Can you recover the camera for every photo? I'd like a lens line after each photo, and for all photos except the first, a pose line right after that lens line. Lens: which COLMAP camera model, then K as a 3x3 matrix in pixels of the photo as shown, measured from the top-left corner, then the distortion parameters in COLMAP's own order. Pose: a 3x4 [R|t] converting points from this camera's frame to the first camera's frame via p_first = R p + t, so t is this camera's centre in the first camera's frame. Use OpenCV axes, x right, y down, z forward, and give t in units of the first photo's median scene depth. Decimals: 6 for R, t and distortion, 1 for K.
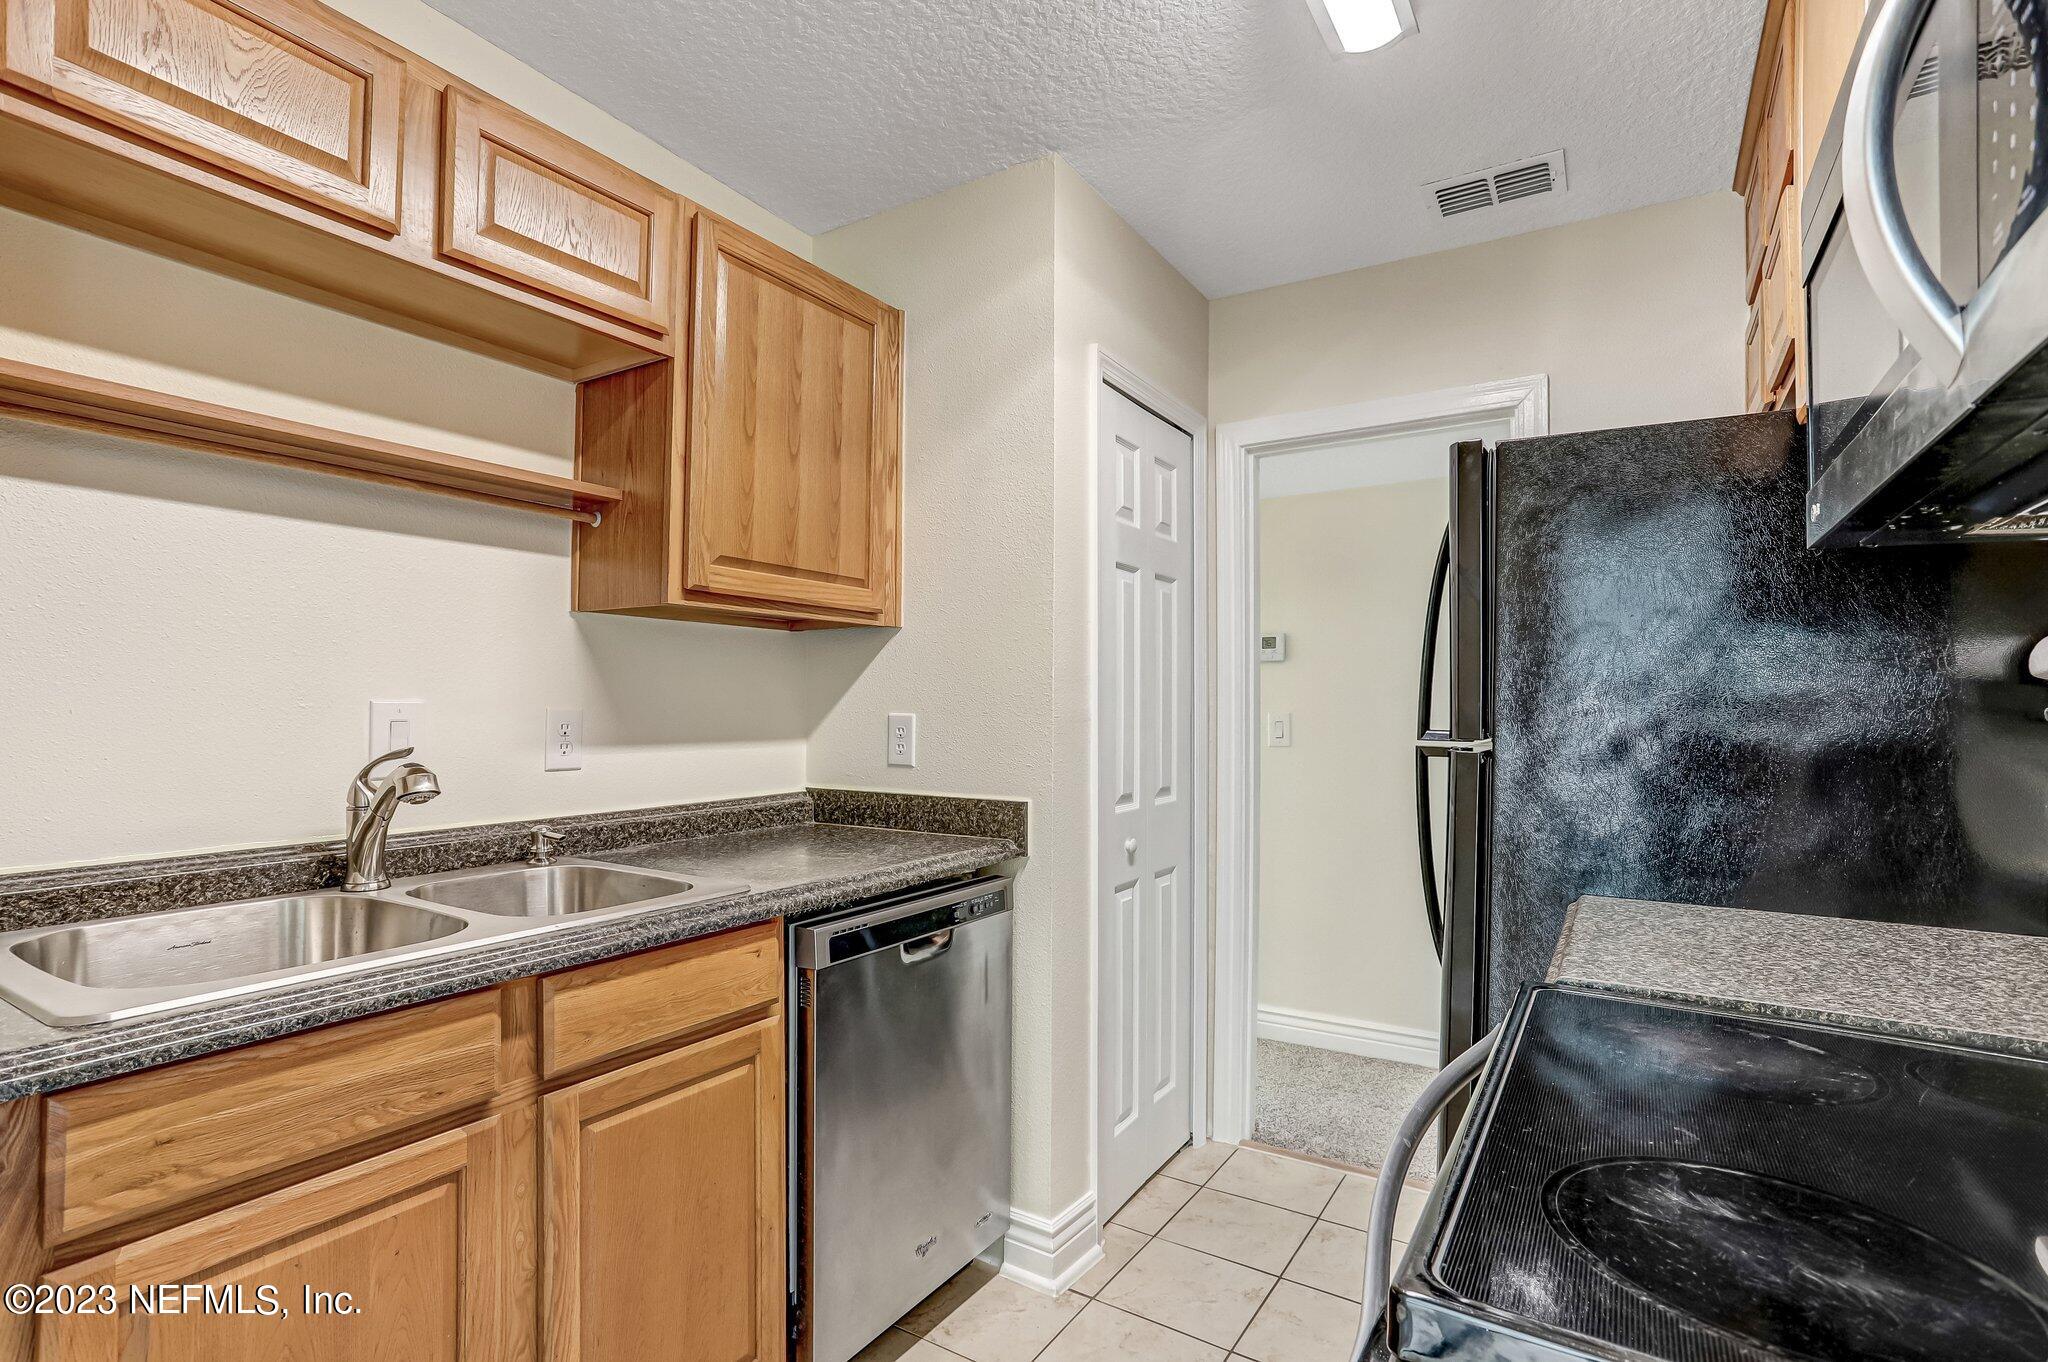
lens RADIAL K [[987.4, 0, 1024.5], [0, 987.4, 691.3], [0, 0, 1]] dist [-0.012007, 0.006999]
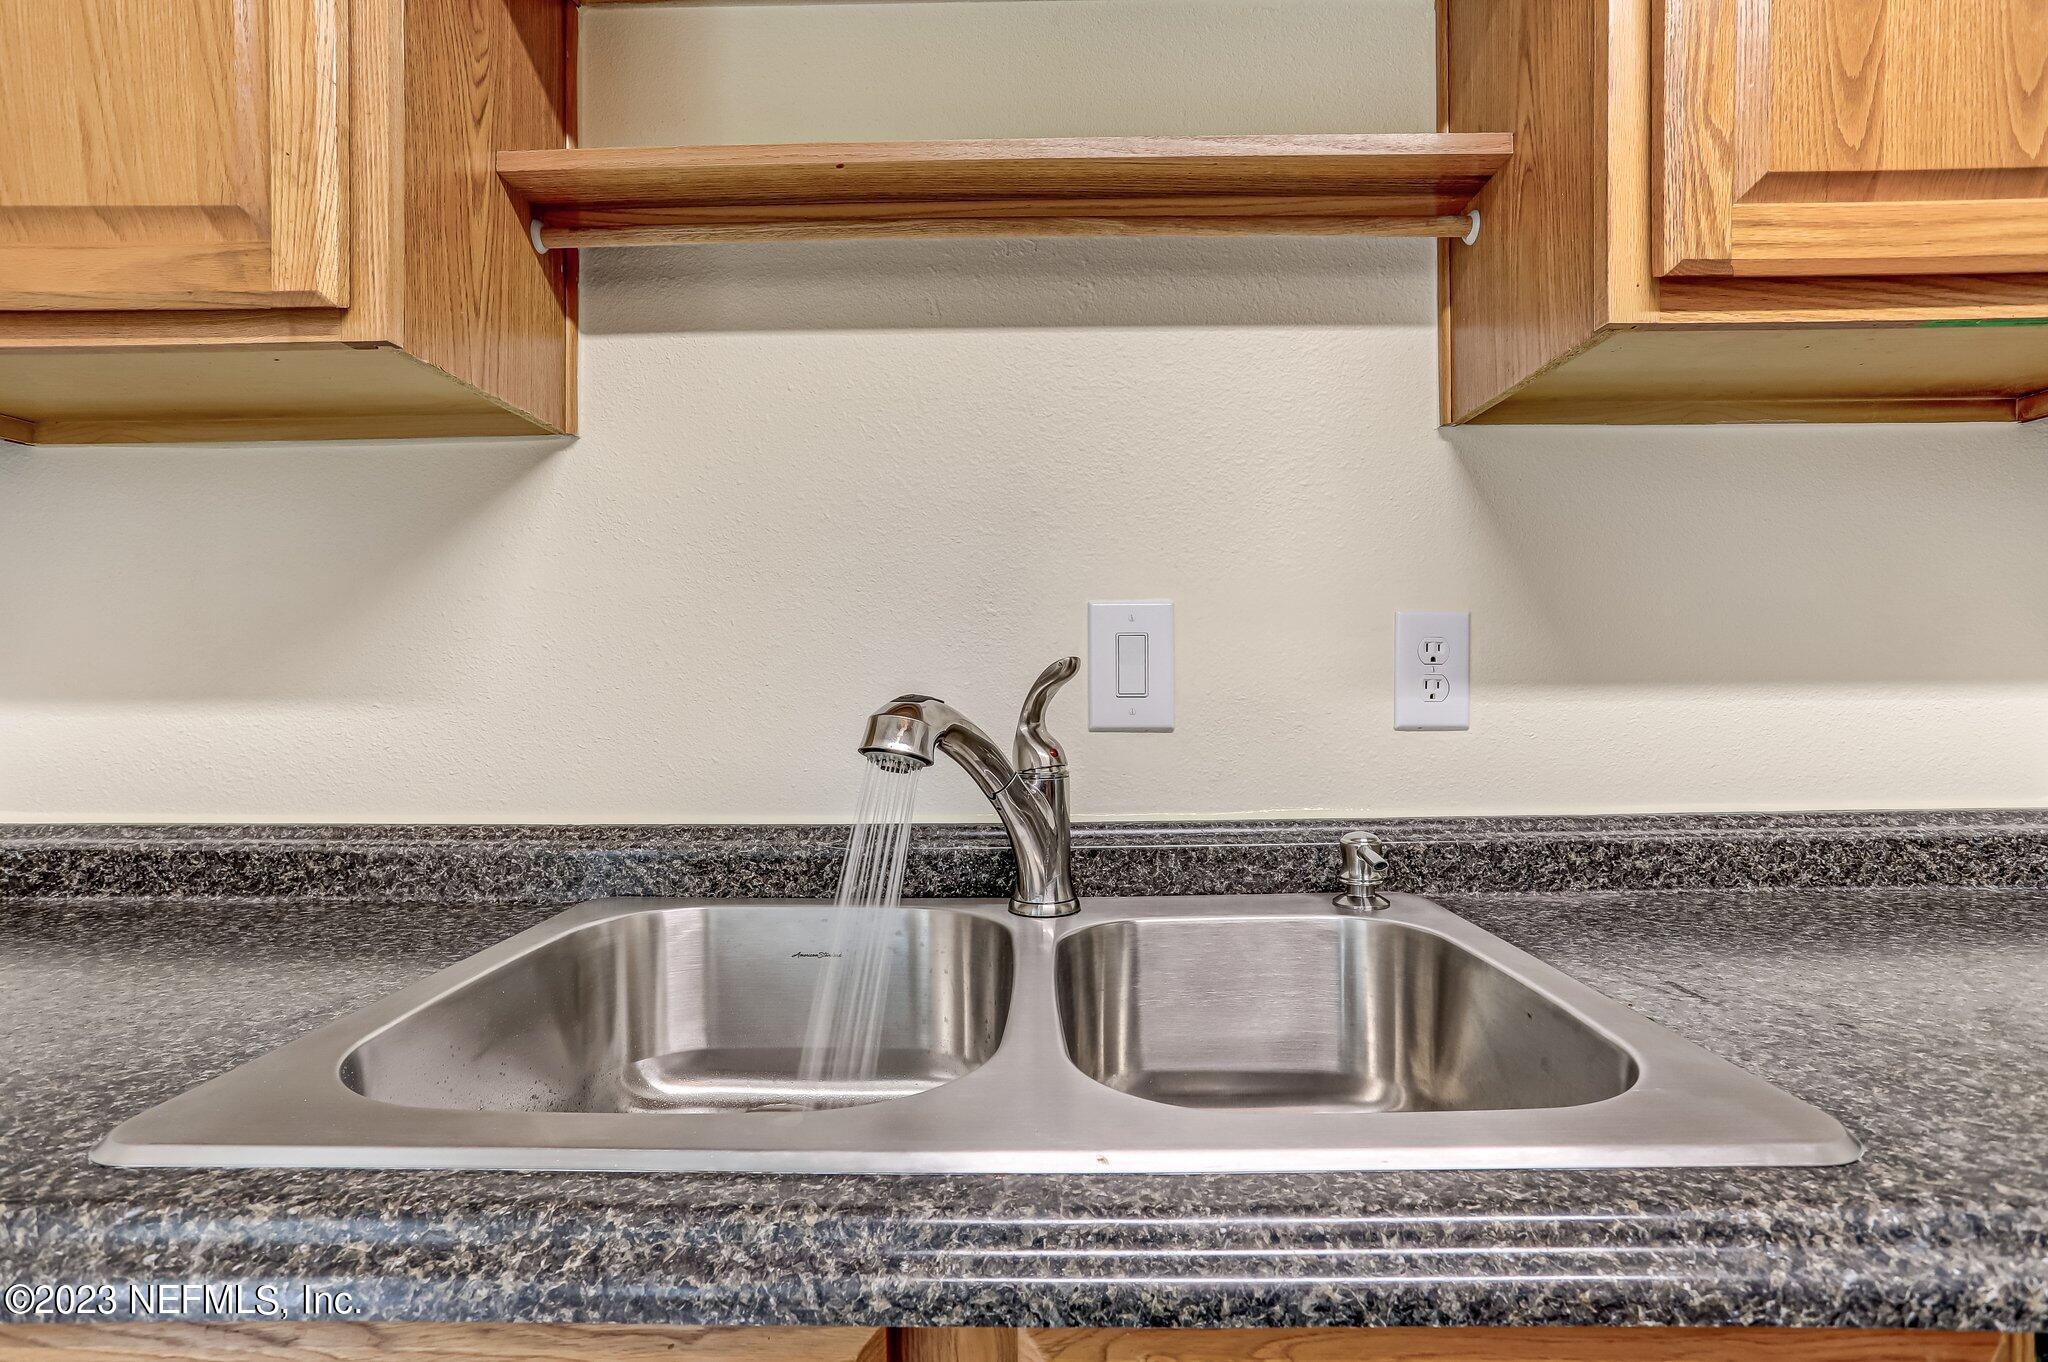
lens RADIAL K [[987.4, 0, 1019.1], [0, 987.4, 692.7], [0, 0, 1]] dist [-0.012007, 0.006999]
pose [[0.522290, -0.001437, -0.852766, -0.121967], [0.025461, 0.999579, 0.013910, 0.043840], [0.852387, -0.028977, 0.522107, 0.491852]]
